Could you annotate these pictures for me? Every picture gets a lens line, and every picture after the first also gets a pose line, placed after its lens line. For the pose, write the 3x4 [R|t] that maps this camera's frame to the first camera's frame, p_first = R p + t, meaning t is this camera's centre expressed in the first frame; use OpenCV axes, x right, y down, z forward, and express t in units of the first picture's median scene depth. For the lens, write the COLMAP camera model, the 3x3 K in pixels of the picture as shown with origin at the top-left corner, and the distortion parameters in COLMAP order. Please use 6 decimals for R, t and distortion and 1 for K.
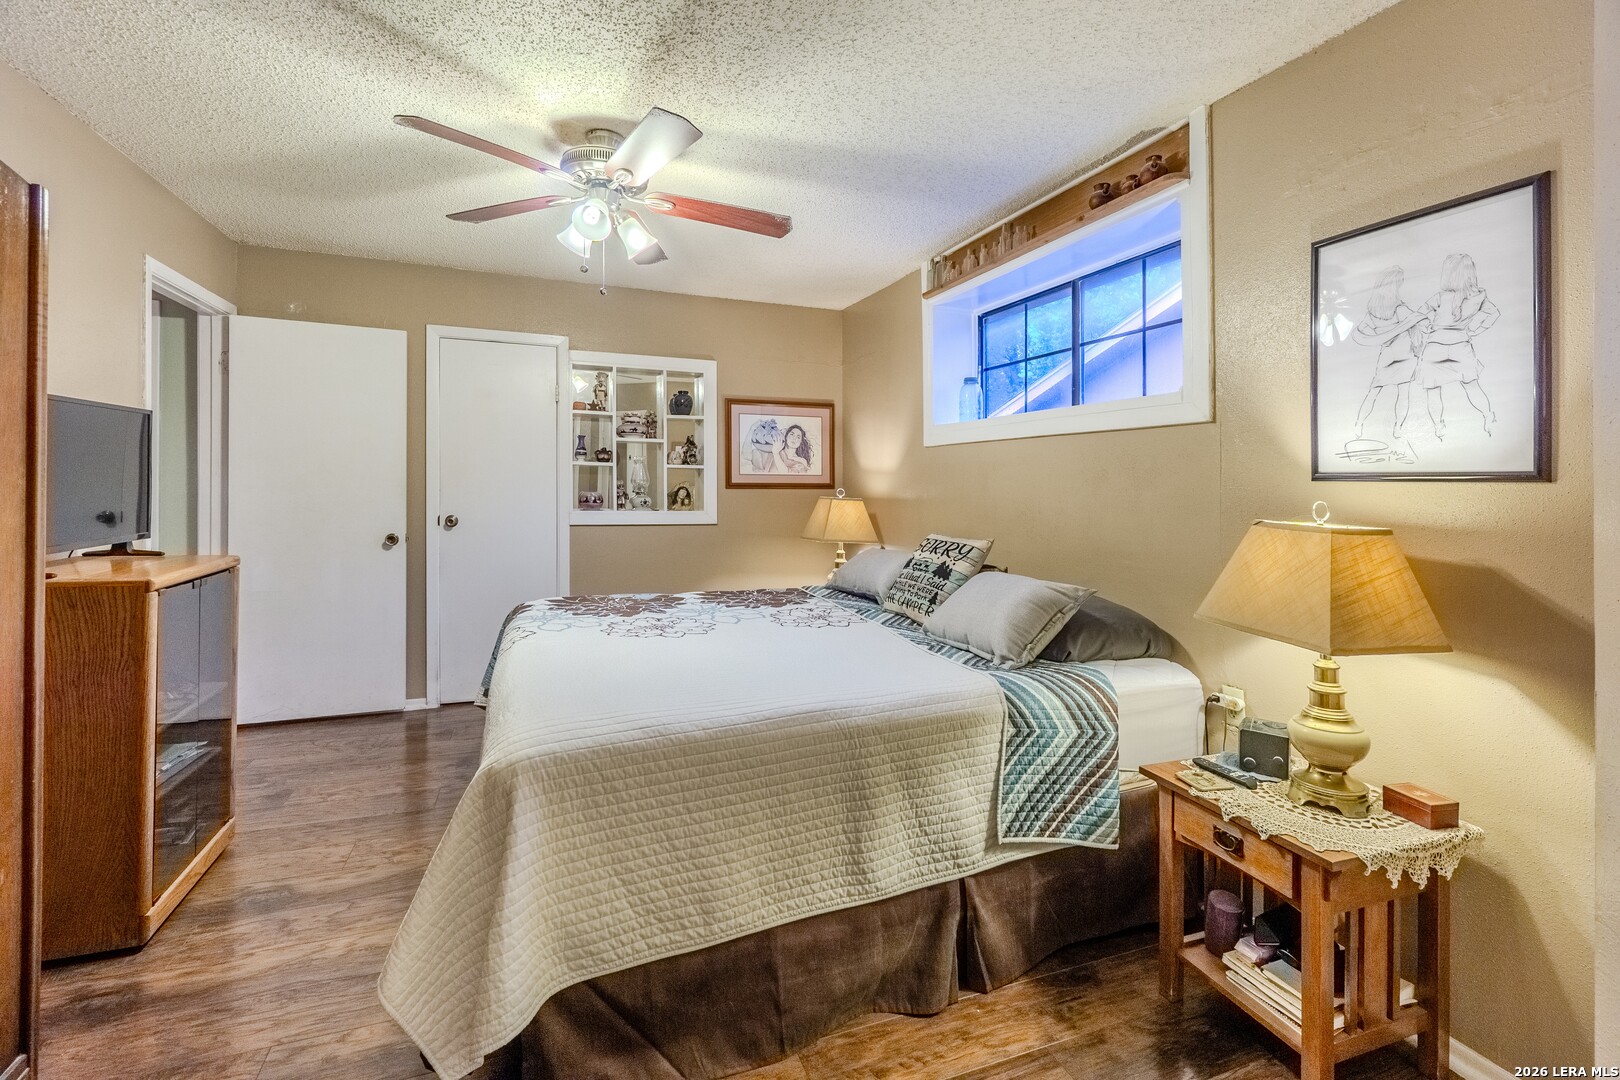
lens RADIAL K [[707.4, 0, 815.4], [0, 707.4, 525.8], [0, 0, 1]] dist [0.000792, 0.000340]
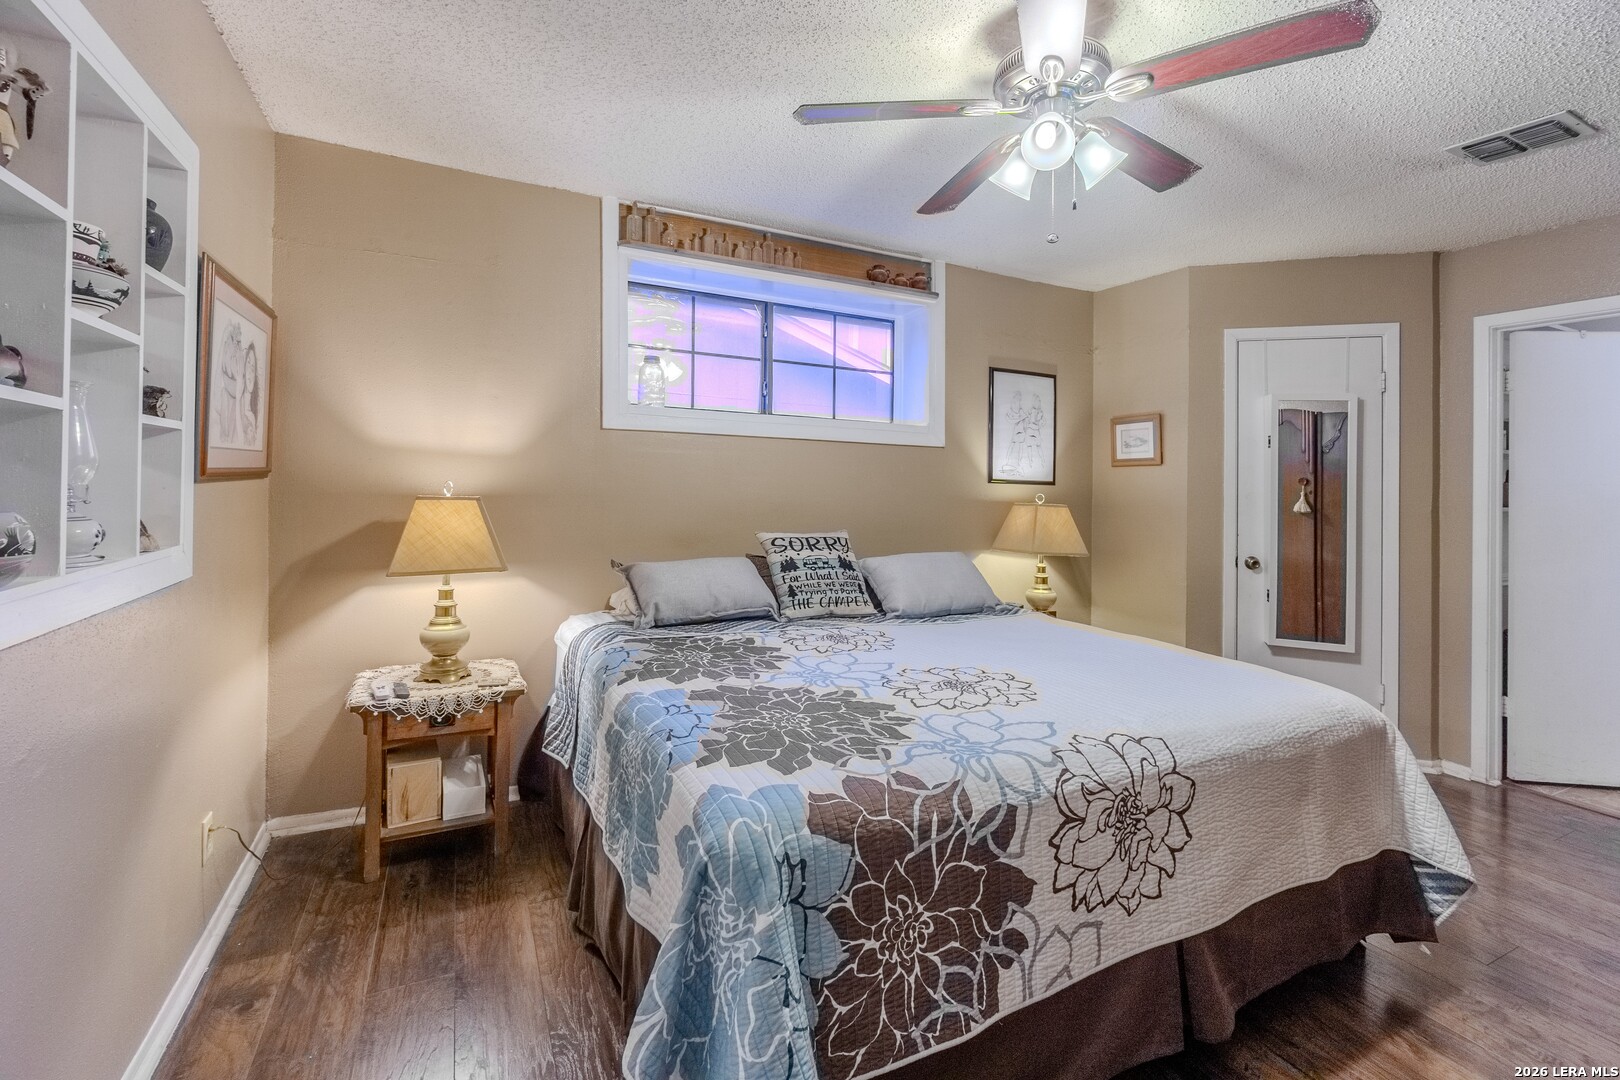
lens RADIAL K [[707.4, 0, 815.4], [0, 707.4, 525.8], [0, 0, 1]] dist [0.000792, 0.000340]
pose [[-0.093247, -0.070047, 0.993176, -0.871592], [0.035947, 0.996635, 0.073666, -0.073647], [-0.994994, 0.042571, -0.090415, 1.137083]]
